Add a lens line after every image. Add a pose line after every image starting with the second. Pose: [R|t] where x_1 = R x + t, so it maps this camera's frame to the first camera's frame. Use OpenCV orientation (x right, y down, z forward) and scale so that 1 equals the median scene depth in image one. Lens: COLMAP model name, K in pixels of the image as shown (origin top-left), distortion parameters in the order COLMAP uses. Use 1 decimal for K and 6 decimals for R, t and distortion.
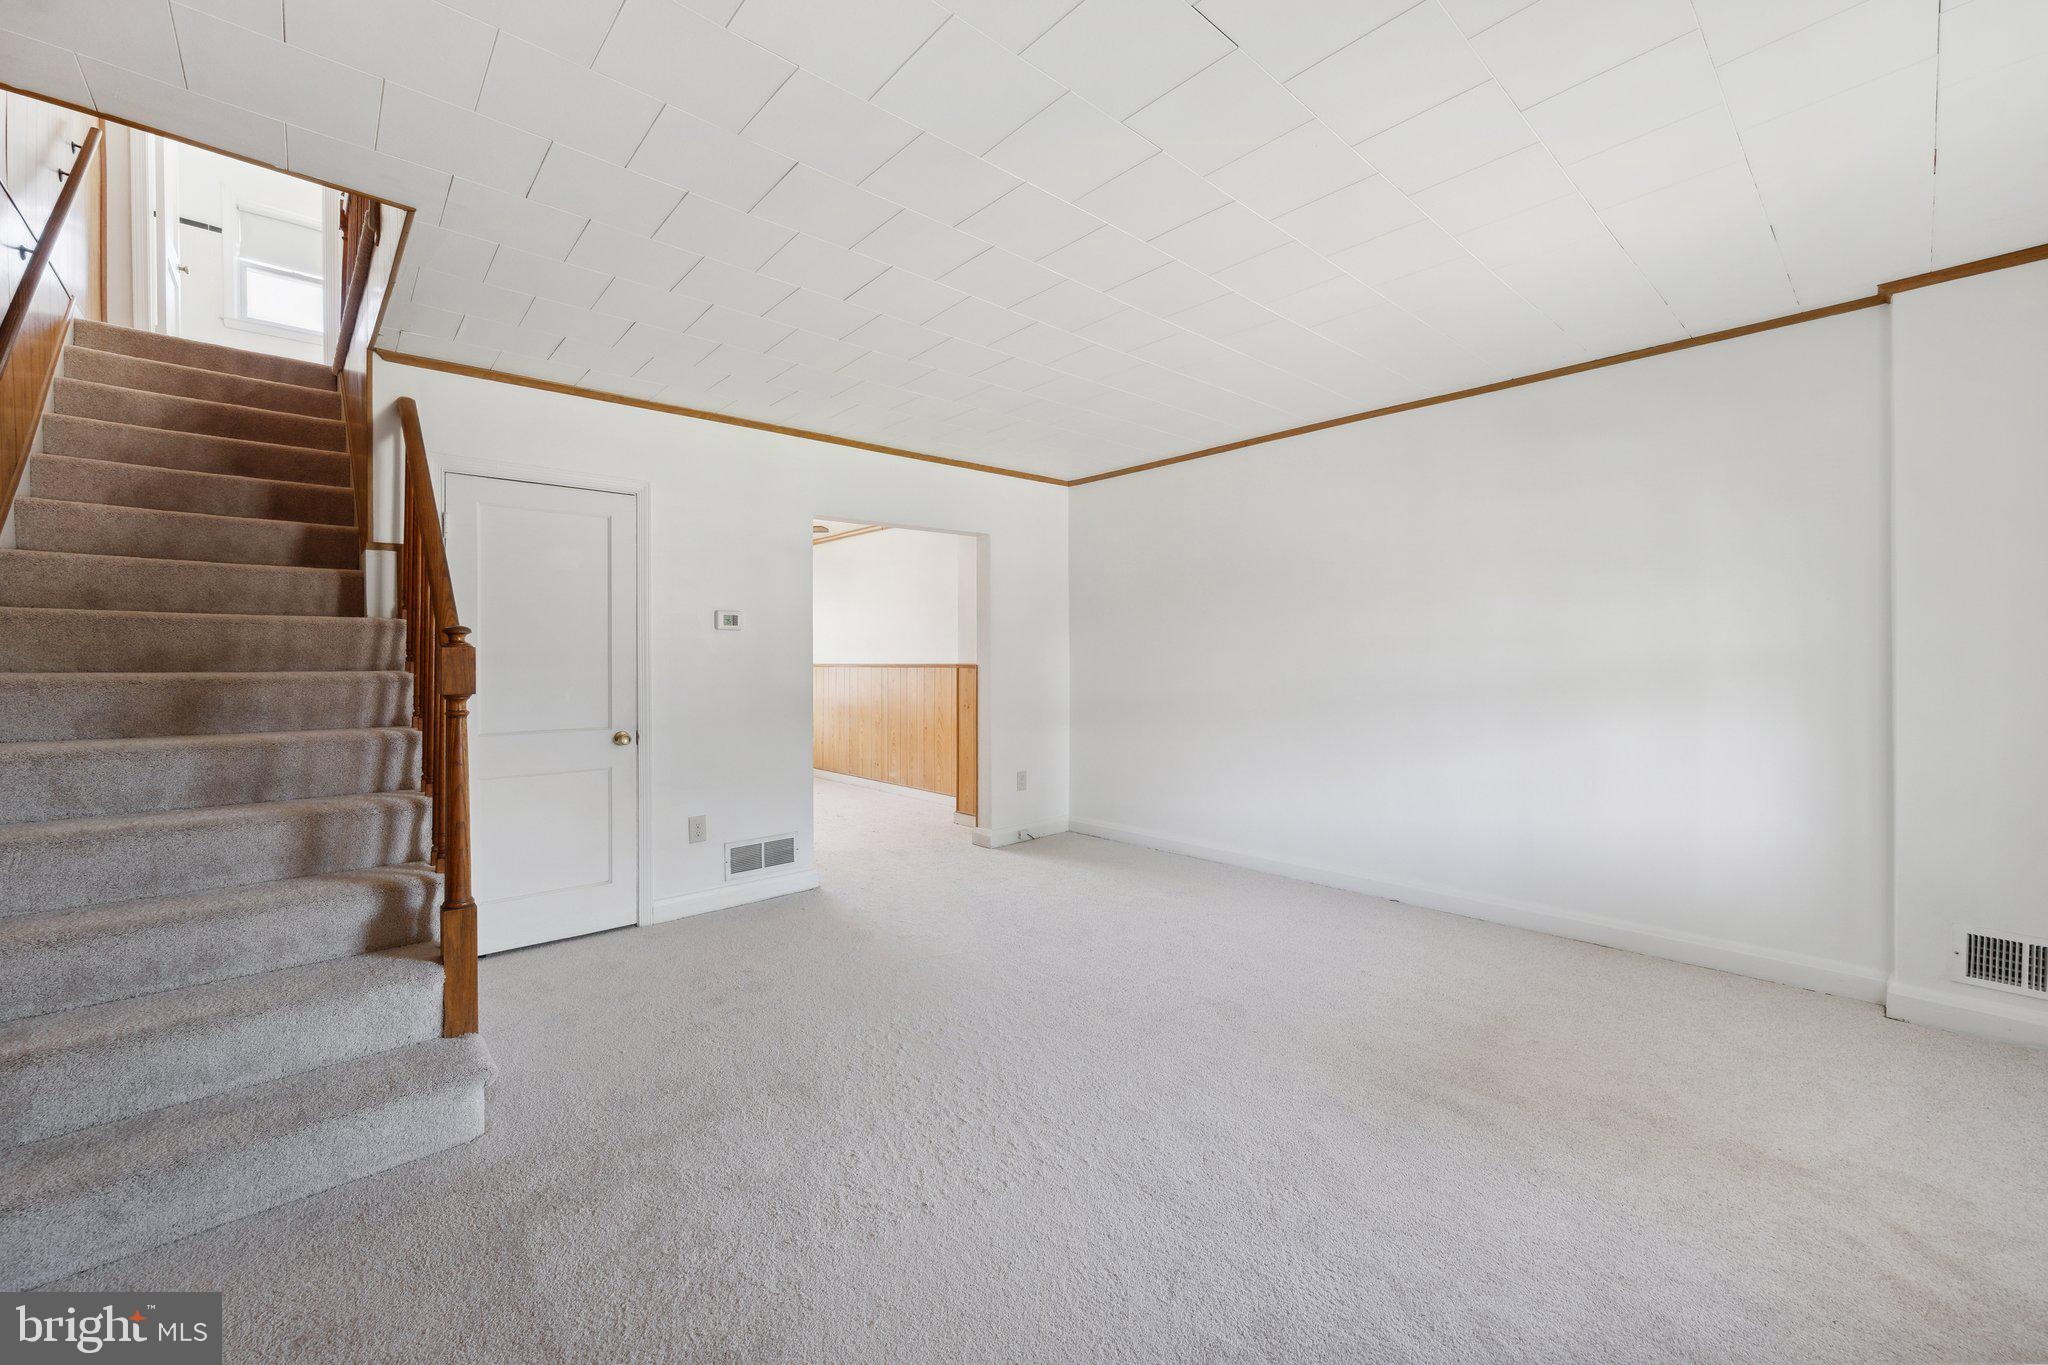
lens RADIAL K [[807.8, 0, 1019.2], [0, 807.8, 666.0], [0, 0, 1]] dist [-0.000583, 0.000121]
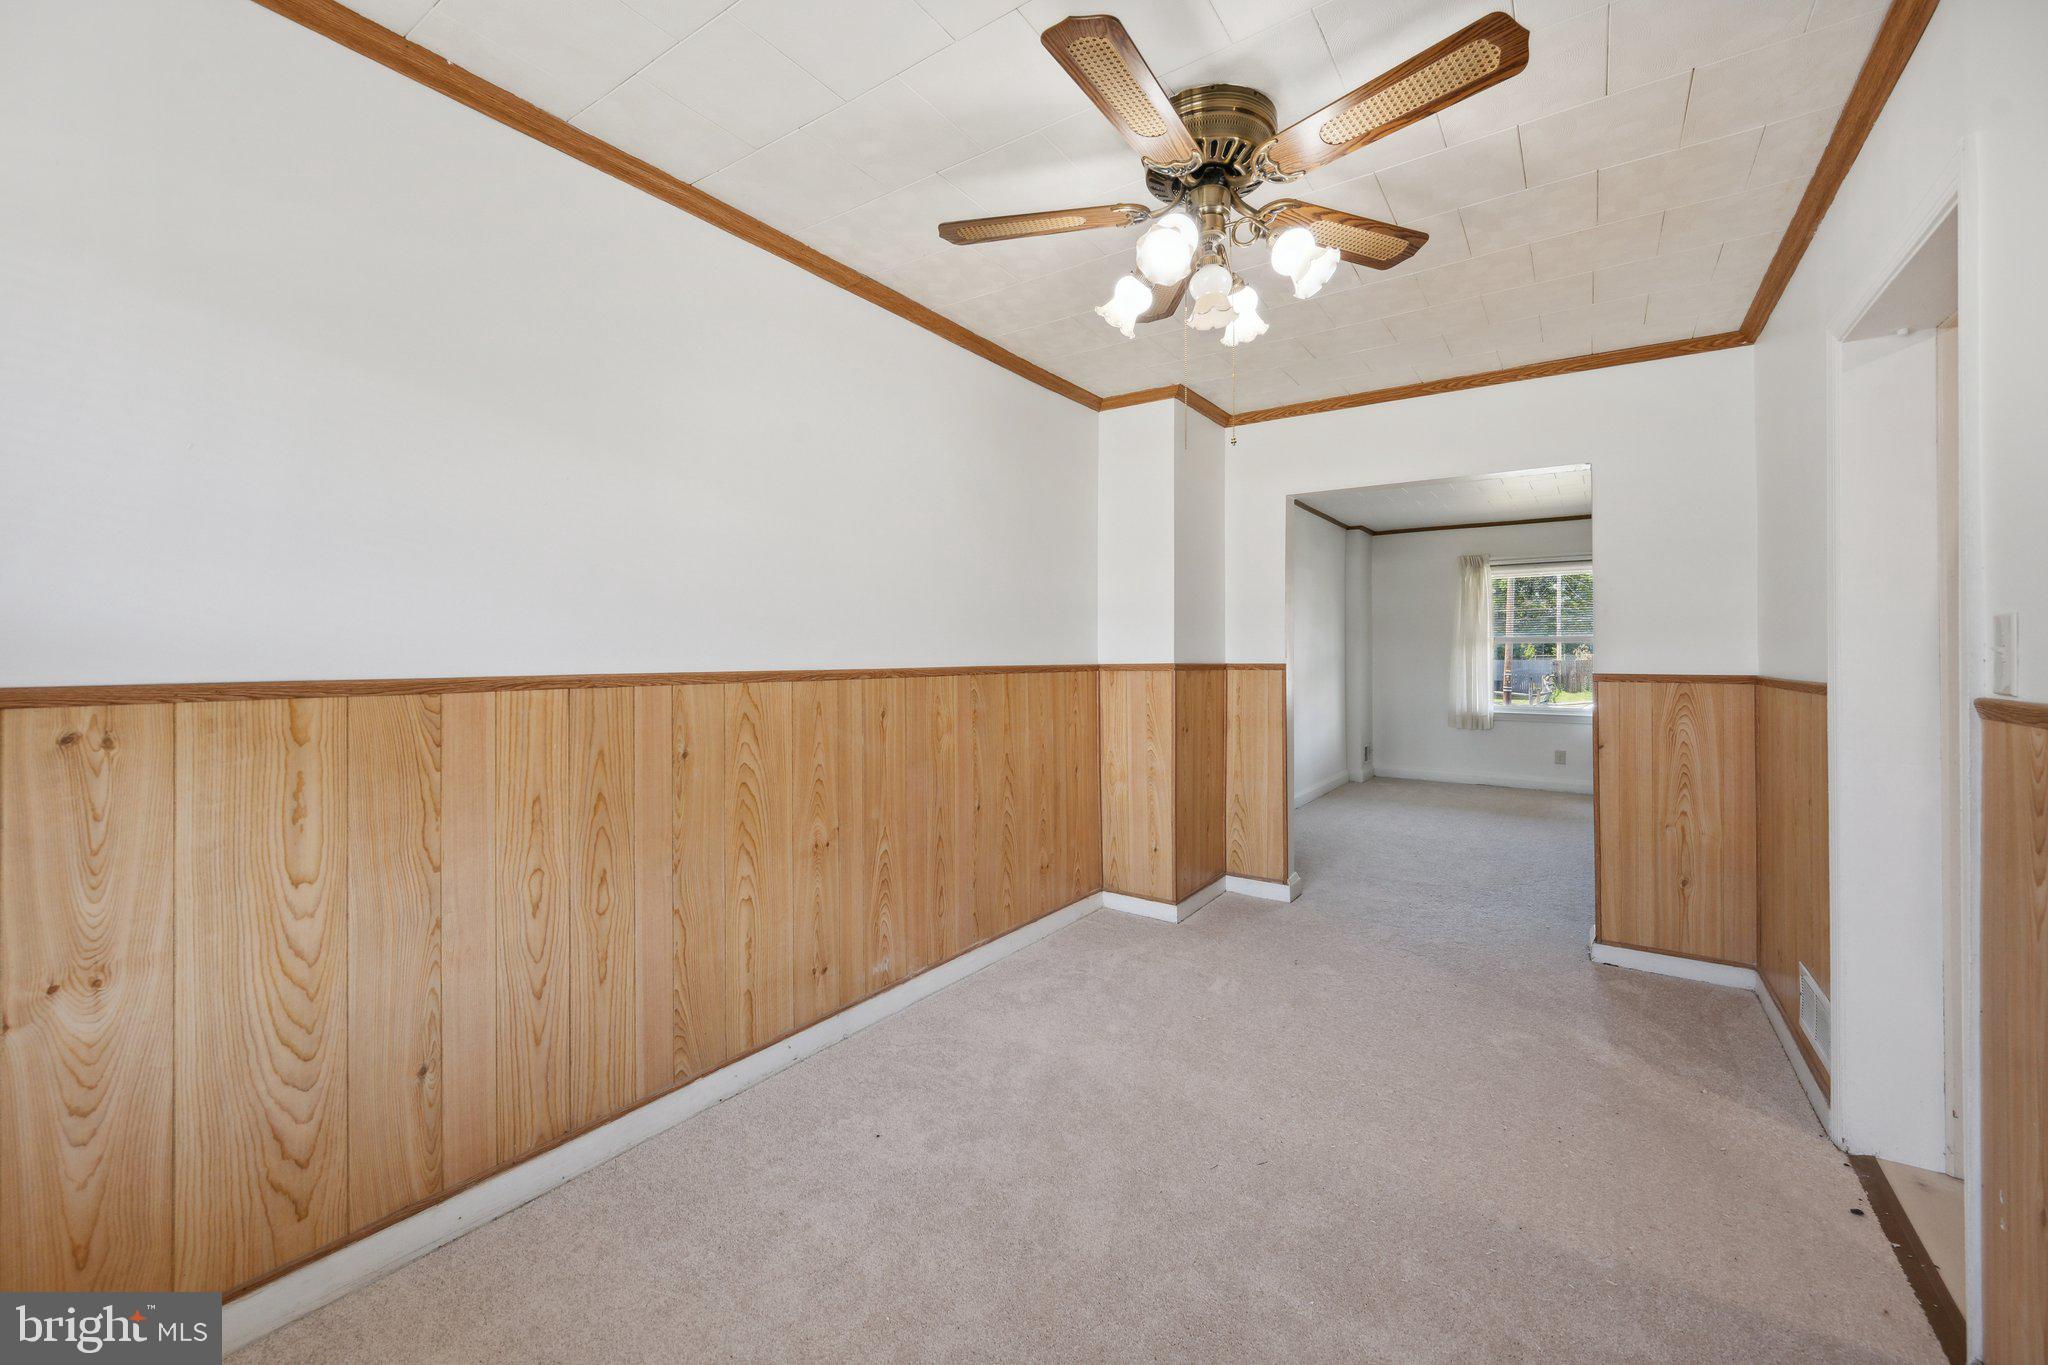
lens RADIAL K [[813.2, 0, 1022.9], [0, 813.2, 655.0], [0, 0, 1]] dist [0.000537, 0.000082]
pose [[-0.221904, 0.004926, 0.975056, -0.527526], [0.007017, 0.999969, -0.003455, -0.006709], [-0.975043, 0.006075, -0.221932, 1.002419]]
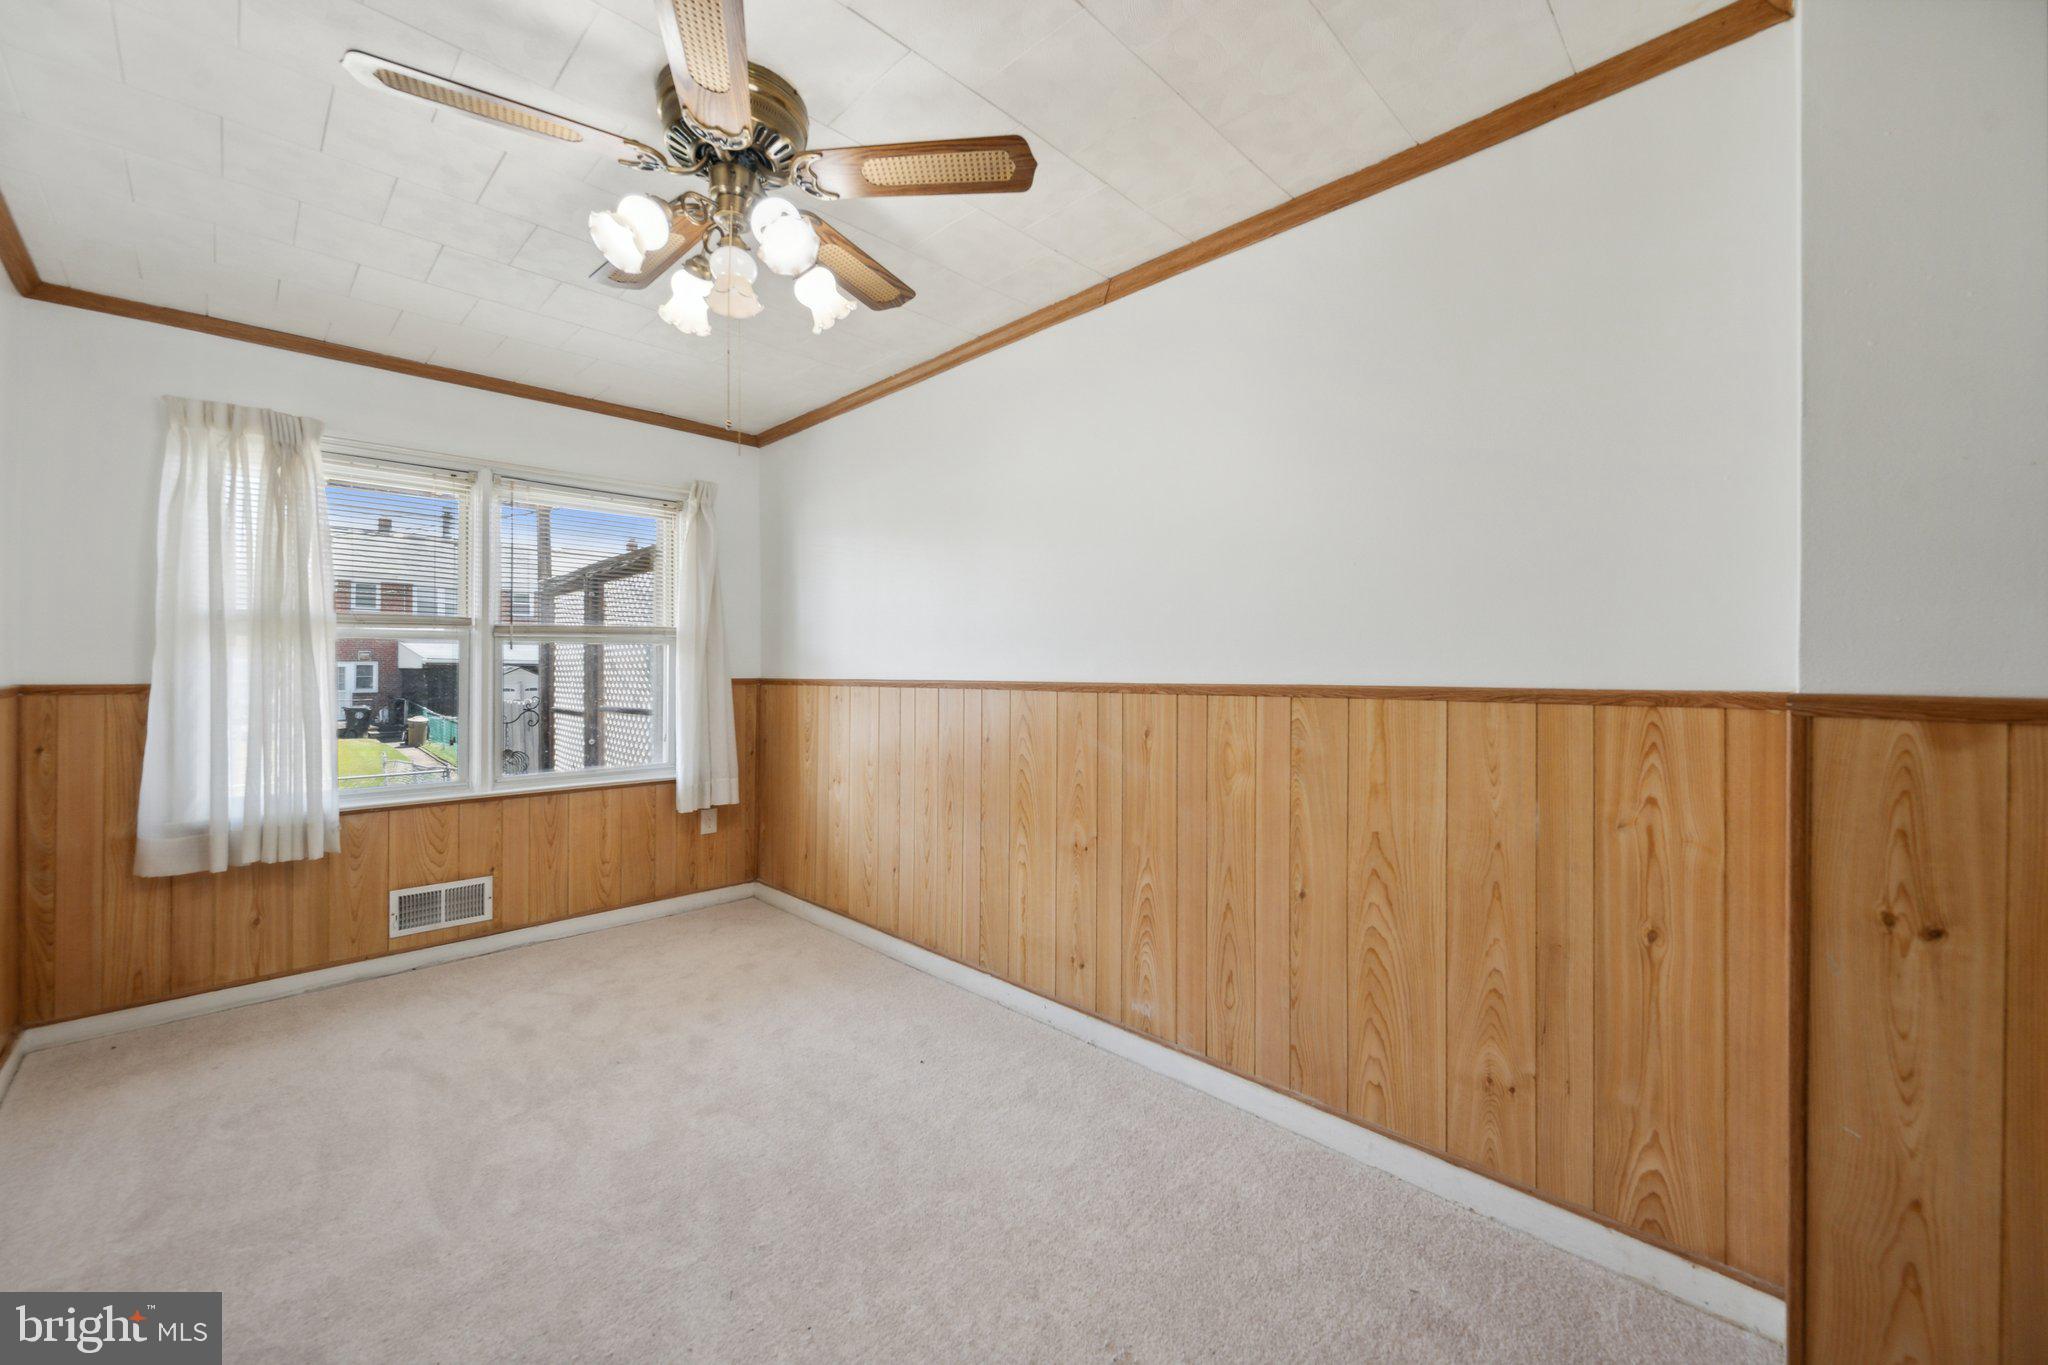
lens RADIAL K [[807.8, 0, 1019.2], [0, 807.8, 666.0], [0, 0, 1]] dist [-0.000583, 0.000121]
pose [[0.999036, 0.001728, 0.043874, -0.220266], [-0.001469, 0.999981, -0.005943, -0.007391], [-0.043883, 0.005873, 0.999019, 0.650730]]
